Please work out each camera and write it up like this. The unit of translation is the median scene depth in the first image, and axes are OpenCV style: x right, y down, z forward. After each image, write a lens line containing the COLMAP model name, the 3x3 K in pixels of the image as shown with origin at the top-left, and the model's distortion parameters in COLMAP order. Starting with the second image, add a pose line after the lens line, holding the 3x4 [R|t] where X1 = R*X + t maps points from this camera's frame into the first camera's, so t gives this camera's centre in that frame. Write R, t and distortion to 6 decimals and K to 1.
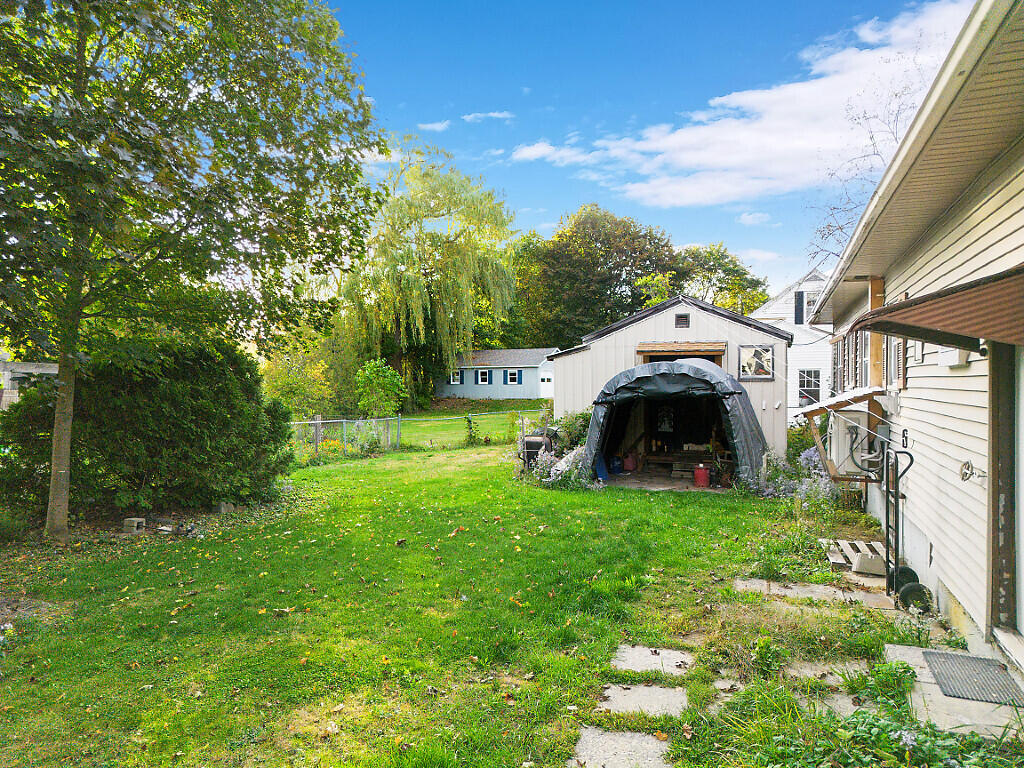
lens RADIAL K [[727.3, 0, 519.8], [0, 727.3, 378.3], [0, 0, 1]] dist [0.074036, -0.066491]
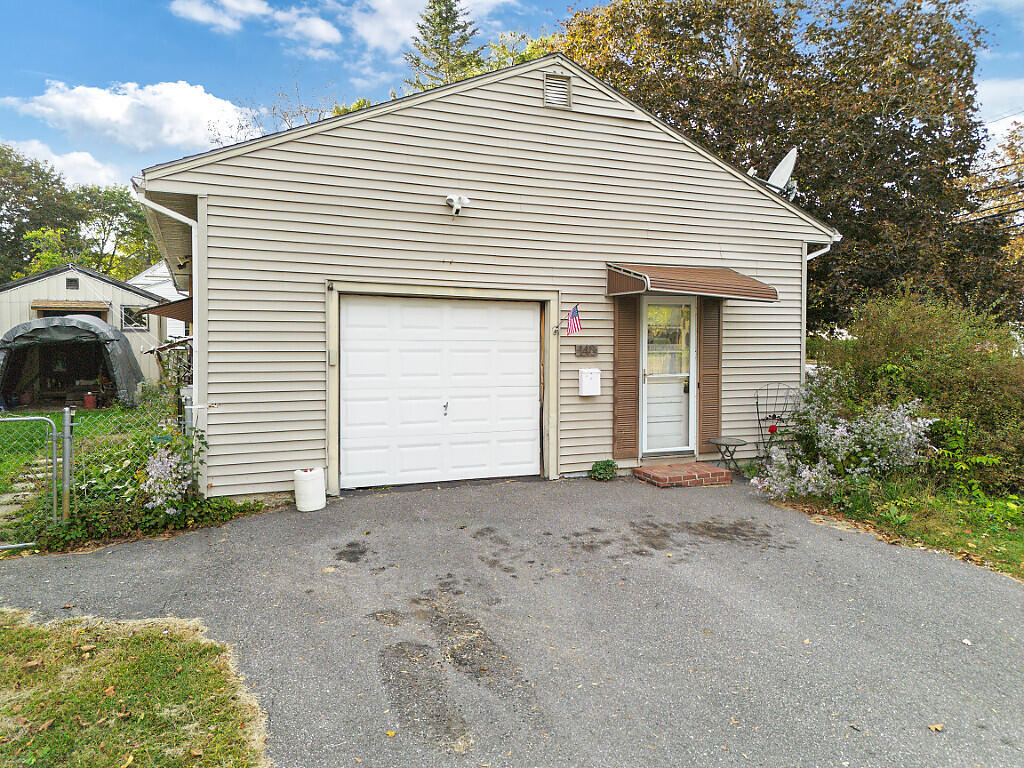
lens RADIAL K [[732.9, 0, 519.3], [0, 732.9, 358.1], [0, 0, 1]] dist [0.063411, -0.061896]
pose [[0.732181, -0.026099, 0.680610, -0.099506], [-0.004338, 0.999067, 0.042977, -0.009105], [-0.681097, -0.034420, 0.731384, -0.516765]]
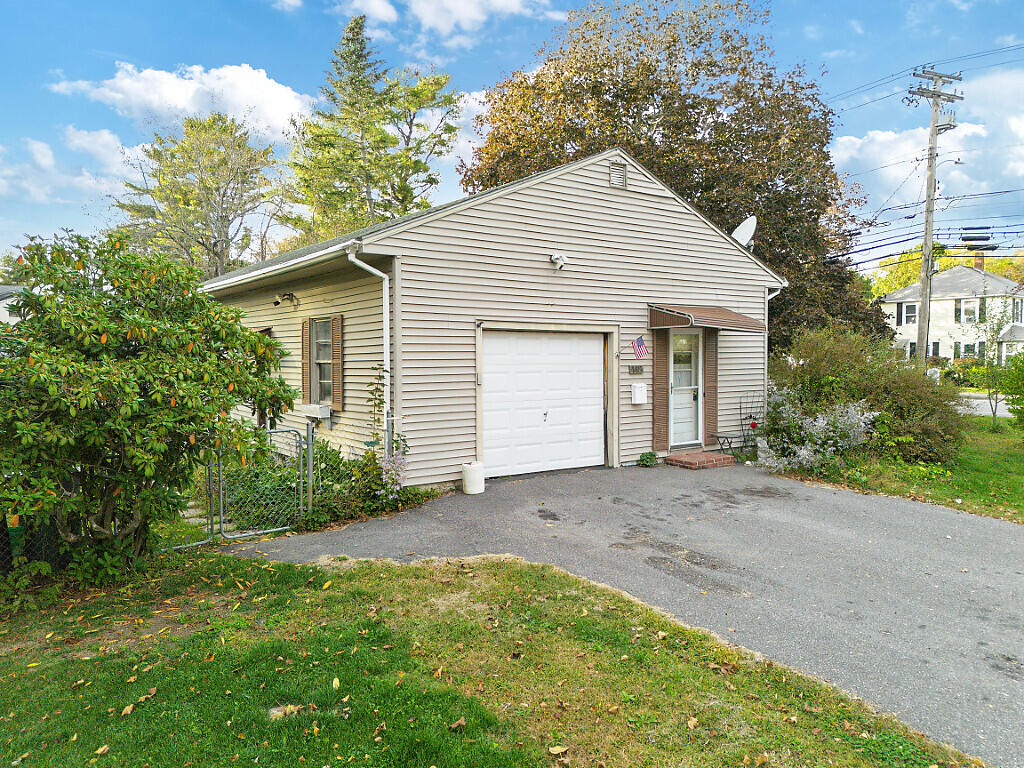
lens RADIAL K [[726.1, 0, 514.7], [0, 726.1, 388.9], [0, 0, 1]] dist [0.037326, -0.002496]
pose [[0.567001, -0.051195, 0.822125, -0.359359], [0.004740, 0.998253, 0.058893, -0.015880], [-0.823704, -0.029496, 0.566253, -0.458110]]
